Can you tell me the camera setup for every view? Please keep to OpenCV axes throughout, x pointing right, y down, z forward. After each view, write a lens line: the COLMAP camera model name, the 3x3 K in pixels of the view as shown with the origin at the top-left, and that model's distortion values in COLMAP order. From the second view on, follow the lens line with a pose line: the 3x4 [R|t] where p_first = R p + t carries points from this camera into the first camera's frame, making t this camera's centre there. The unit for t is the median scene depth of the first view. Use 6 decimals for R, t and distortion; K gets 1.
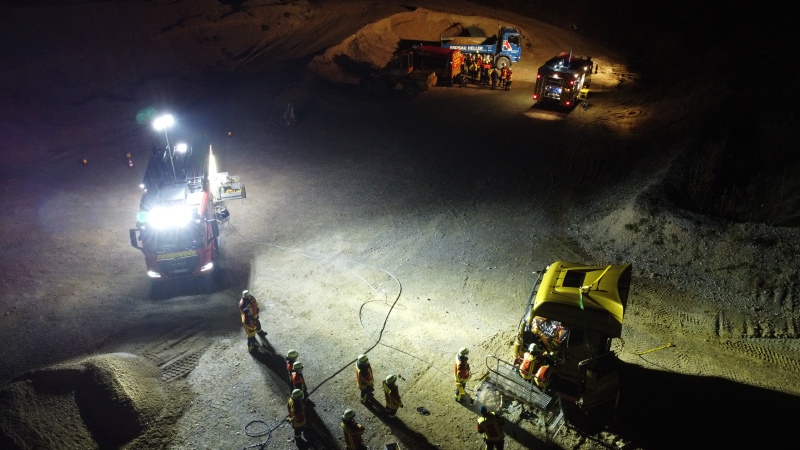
lens RADIAL K [[603.6, 0, 398.2], [0, 603.6, 228.5], [0, 0, 1]] dist [0.004371, -0.016237]
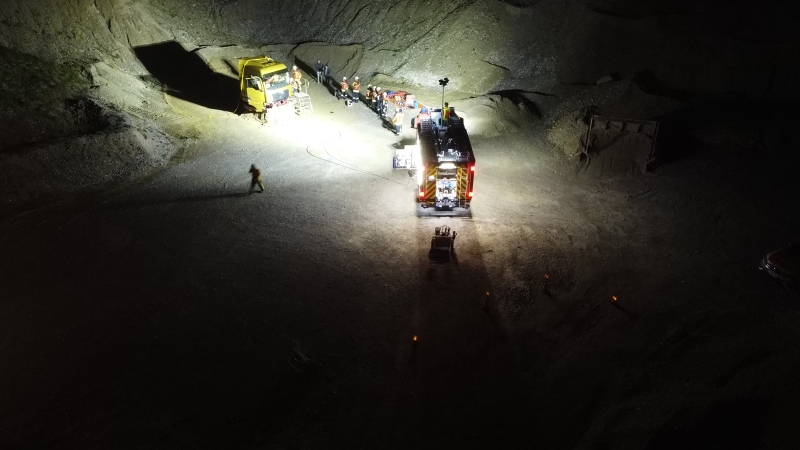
lens RADIAL K [[603.6, 0, 393.8], [0, 603.6, 230.3], [0, 0, 1]] dist [0.004371, -0.016237]
pose [[-0.970513, -0.109507, 0.214738, -0.540205], [0.126224, 0.528069, 0.839768, -1.022306], [-0.205357, 0.842111, -0.498676, 1.757736]]
